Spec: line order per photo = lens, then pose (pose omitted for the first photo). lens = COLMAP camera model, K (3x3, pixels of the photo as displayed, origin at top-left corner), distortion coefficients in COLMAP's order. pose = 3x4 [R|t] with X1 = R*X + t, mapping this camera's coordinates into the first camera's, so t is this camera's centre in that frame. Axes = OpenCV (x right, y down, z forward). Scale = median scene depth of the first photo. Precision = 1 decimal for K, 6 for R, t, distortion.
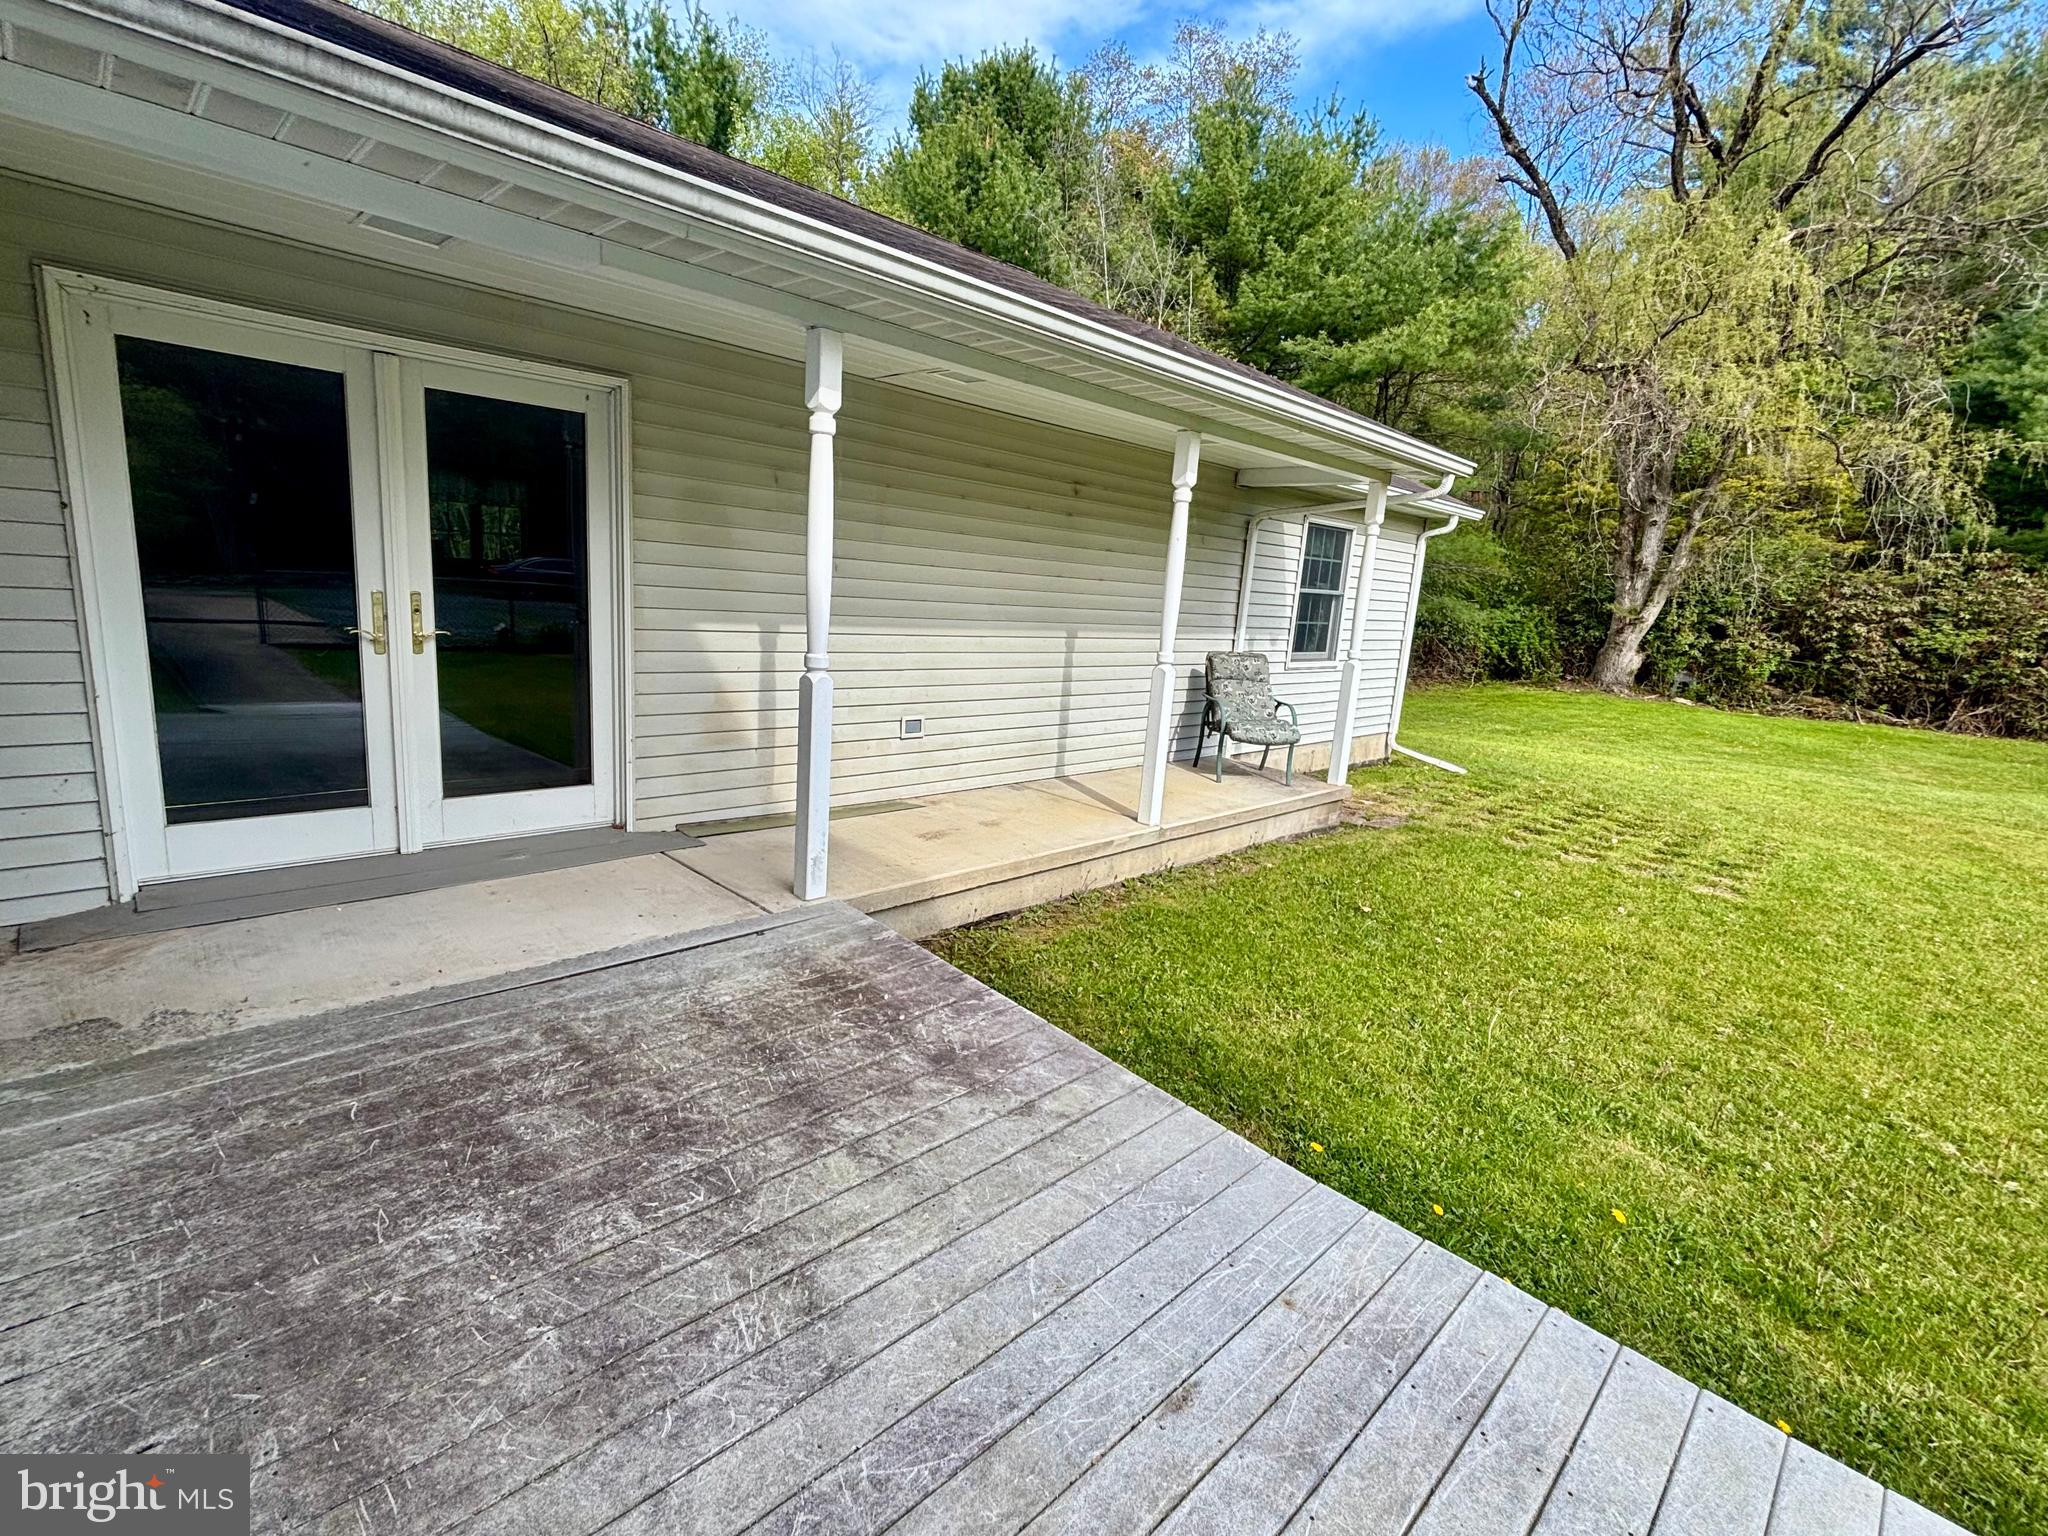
lens RADIAL K [[958.7, 0, 1022.9], [0, 958.7, 769.5], [0, 0, 1]] dist [0.001328, 0.002902]
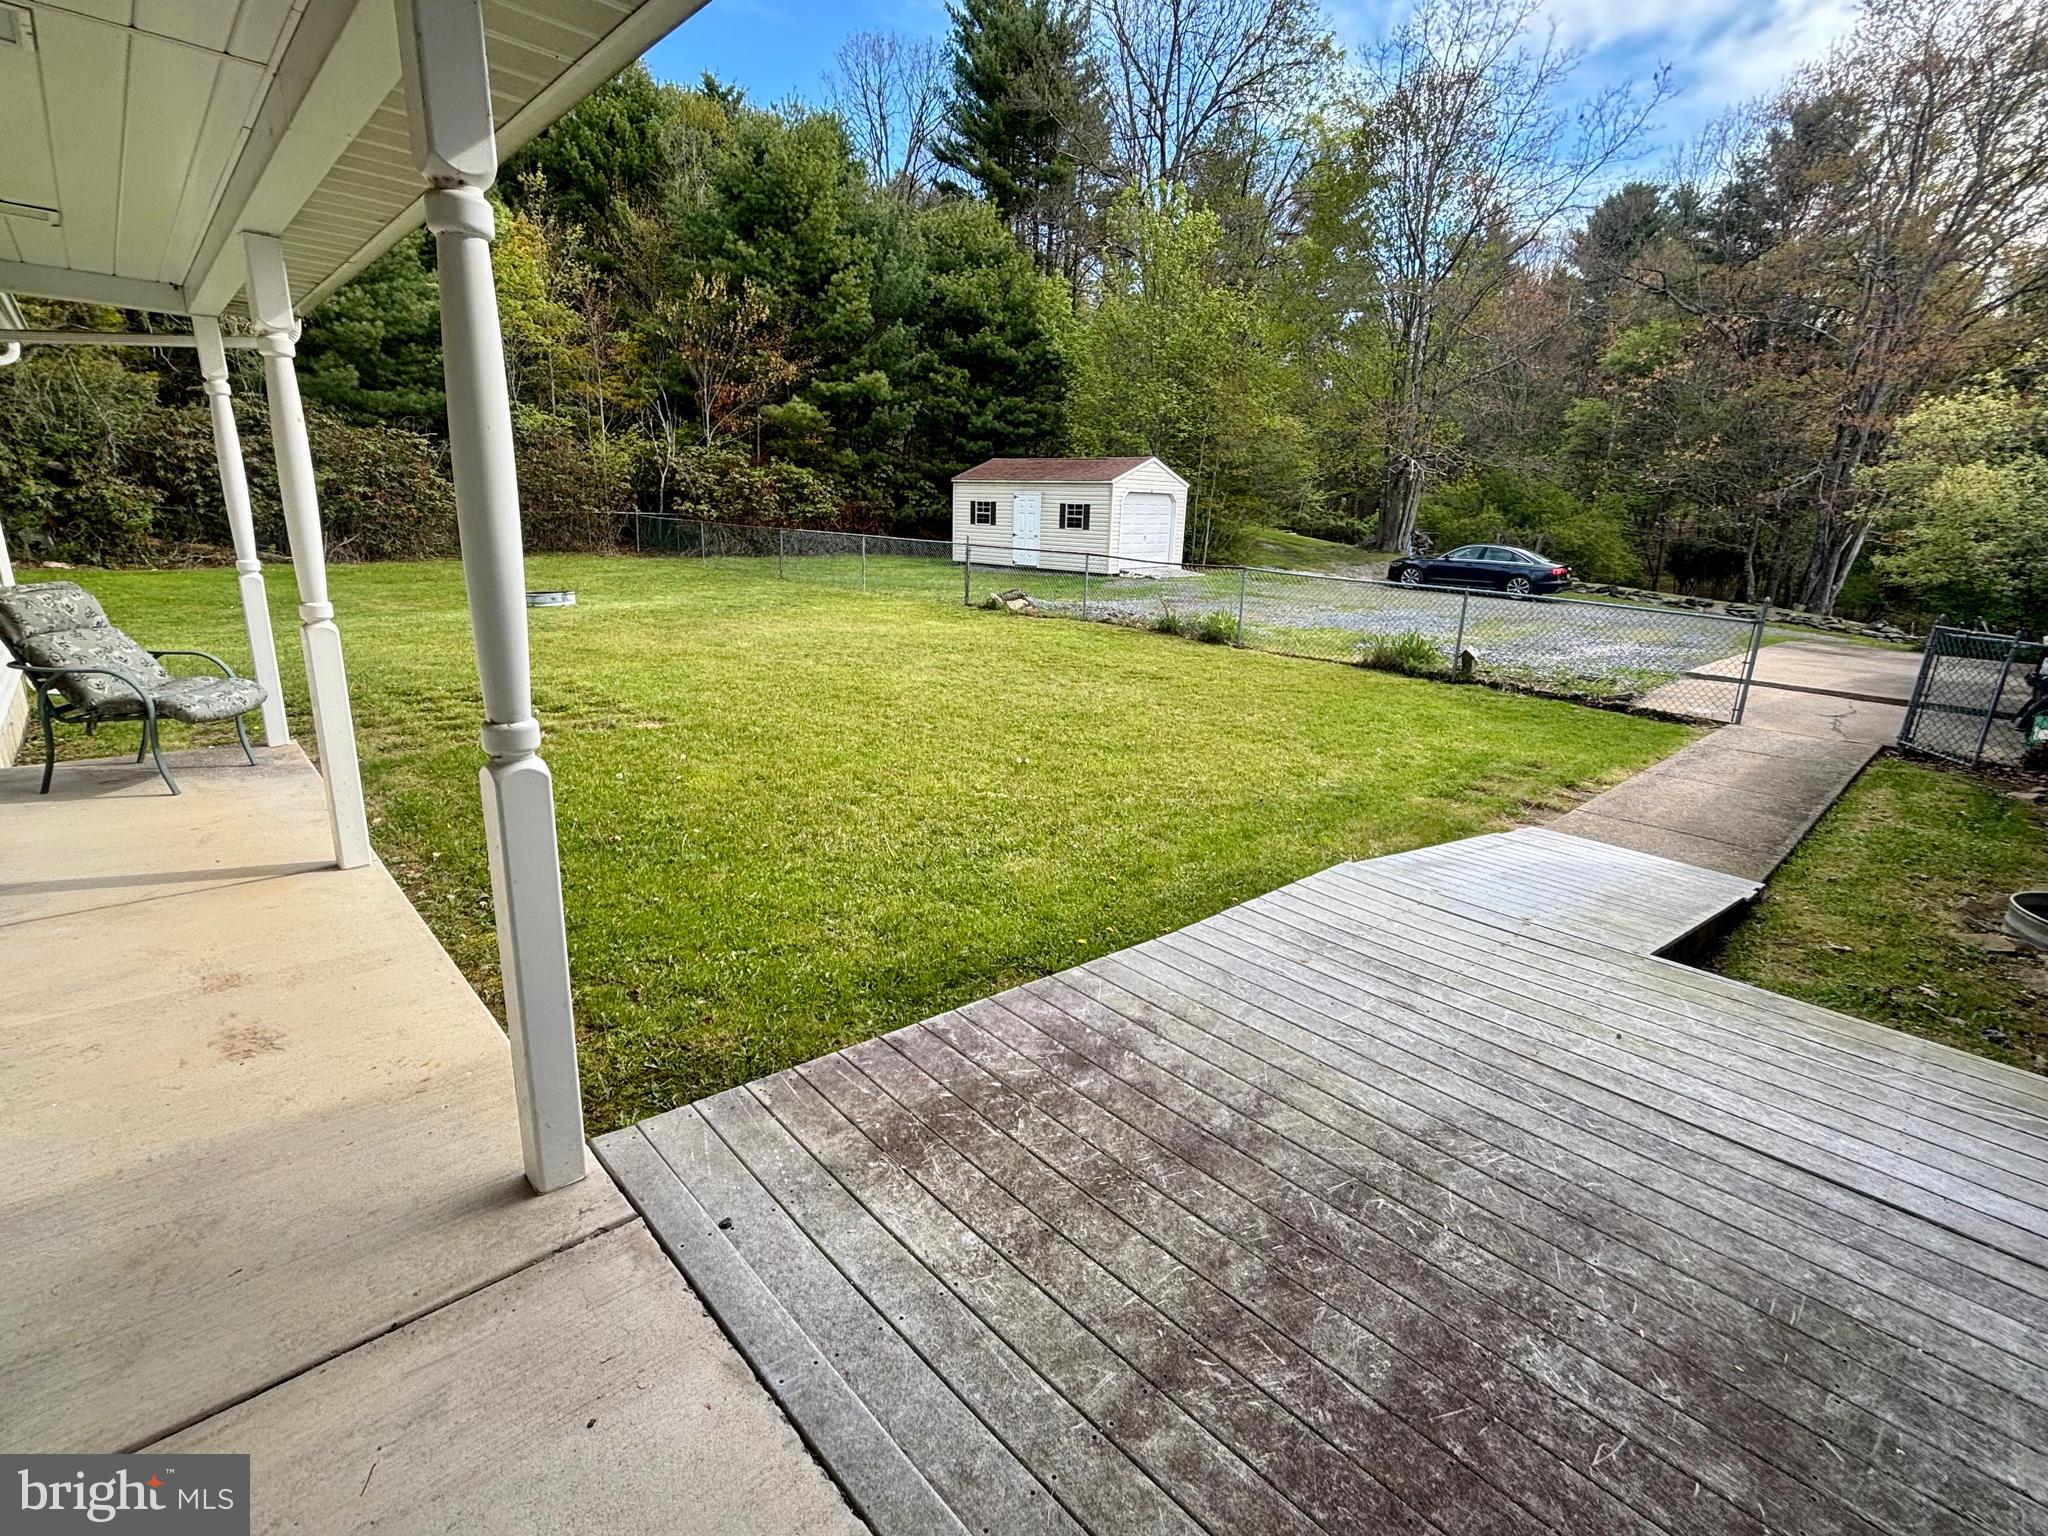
lens RADIAL K [[958.7, 0, 1021.7], [0, 958.7, 765.1], [0, 0, 1]] dist [0.001328, 0.002902]
pose [[0.029653, -0.326171, 0.944846, -0.898846], [0.160455, 0.934556, 0.317583, -0.284075], [-0.986598, 0.142188, 0.080048, 0.957625]]
